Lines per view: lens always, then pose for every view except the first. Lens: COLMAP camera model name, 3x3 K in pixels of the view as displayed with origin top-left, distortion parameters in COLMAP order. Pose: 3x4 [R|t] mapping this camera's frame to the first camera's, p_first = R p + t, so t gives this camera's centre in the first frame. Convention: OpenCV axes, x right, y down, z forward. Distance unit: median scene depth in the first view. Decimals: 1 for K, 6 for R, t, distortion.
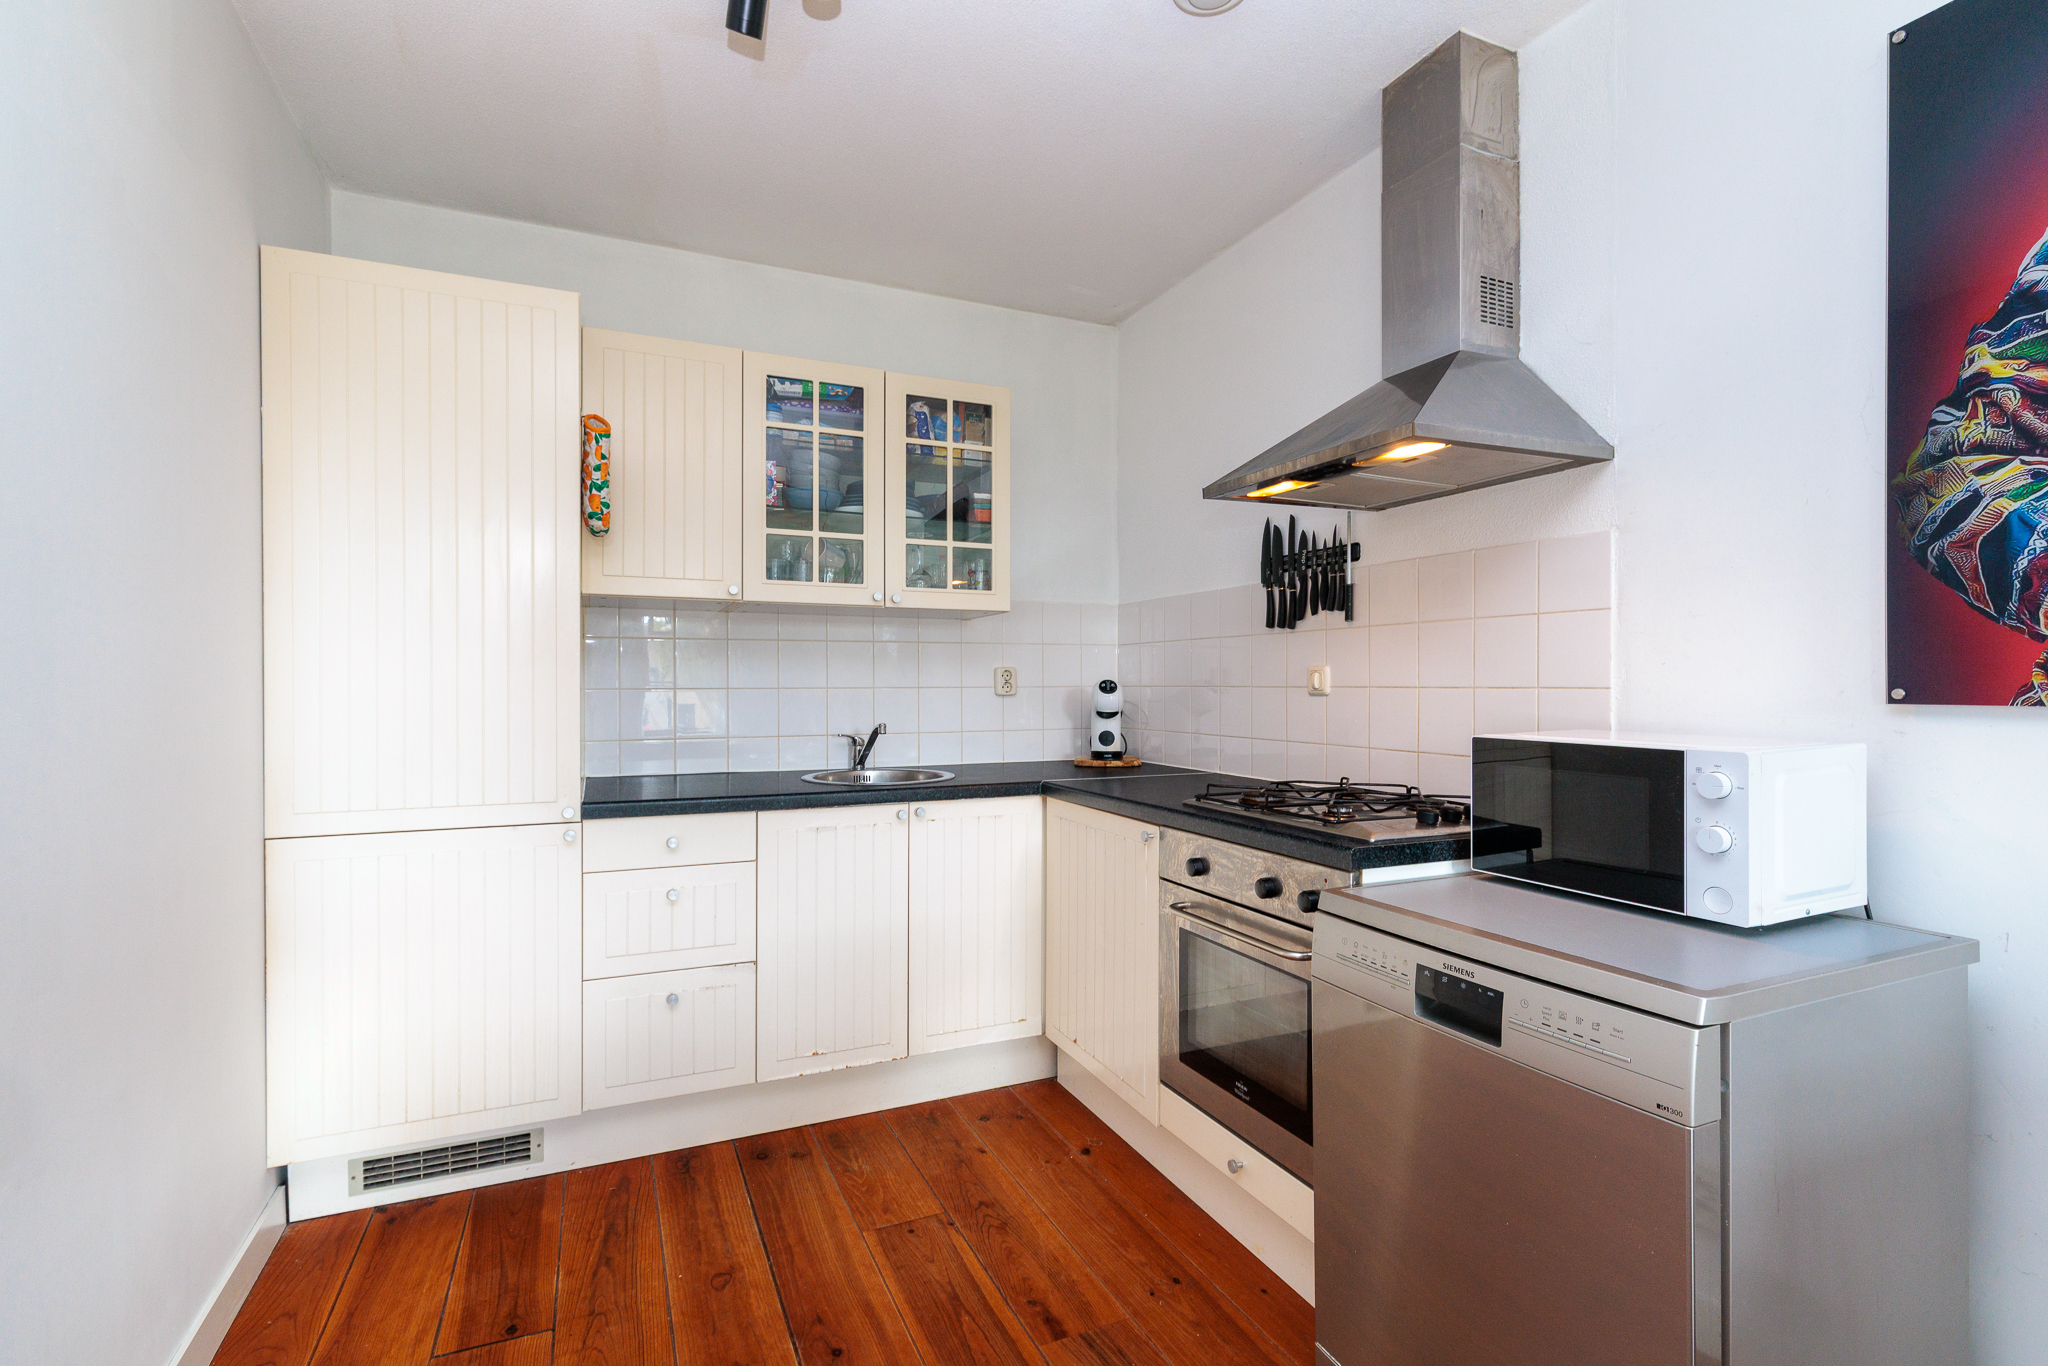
lens RADIAL K [[937.9, 0, 1025.3], [0, 937.9, 681.5], [0, 0, 1]] dist [-0.000148, 0.001530]
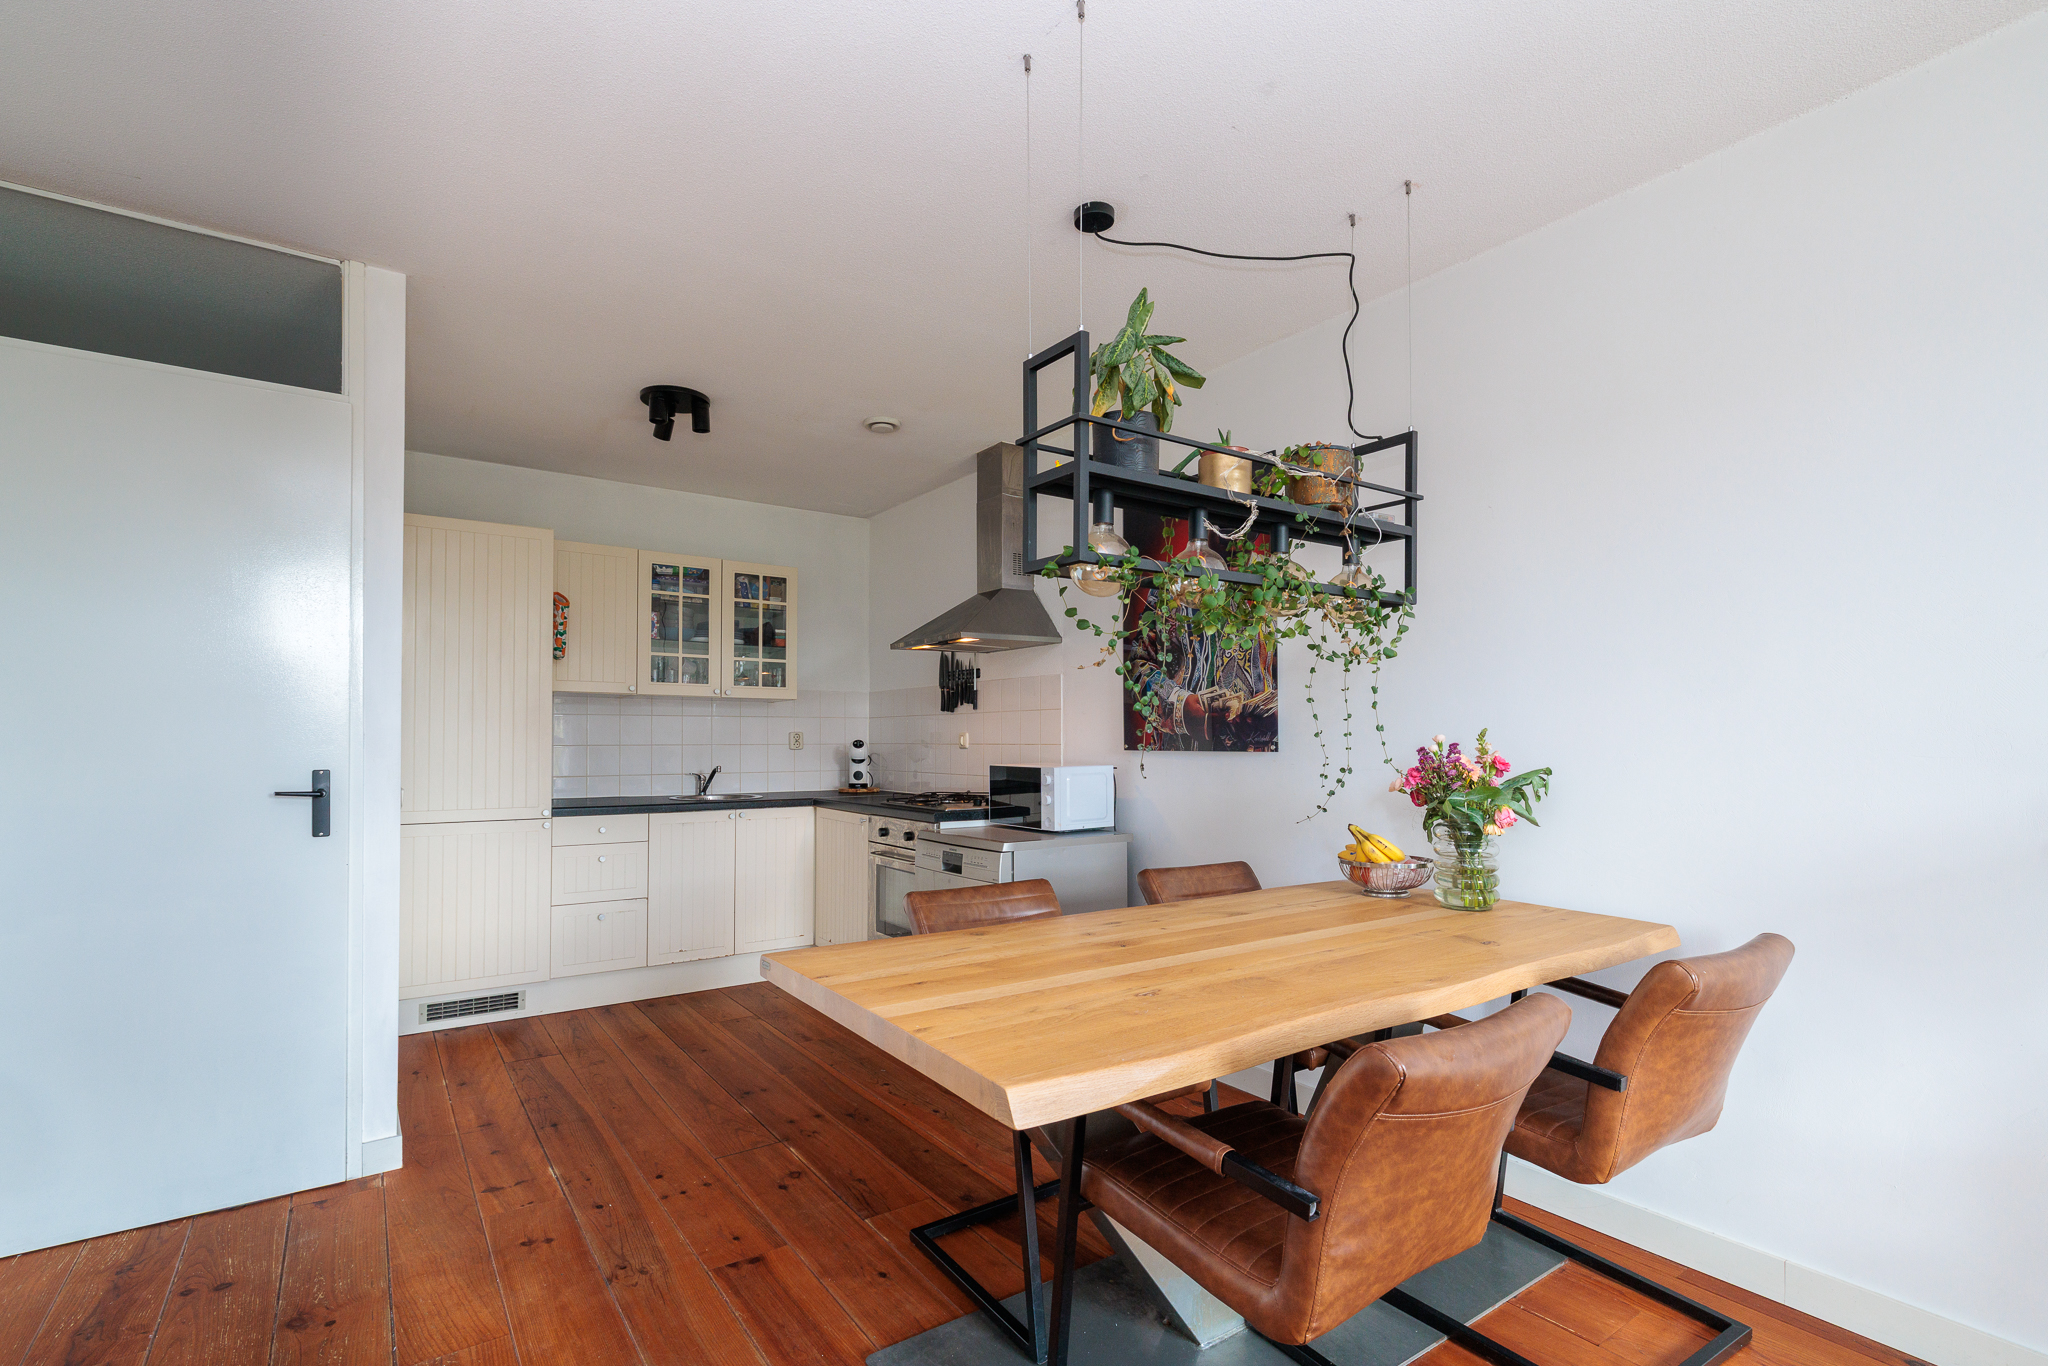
lens RADIAL K [[937.9, 0, 986.0], [0, 937.9, 722.7], [0, 0, 1]] dist [-0.000148, 0.001530]
pose [[0.988224, 0.003091, 0.152985, 0.067565], [-0.000576, 0.999864, -0.016476, -0.005347], [-0.153016, 0.016194, 0.988091, -0.784557]]
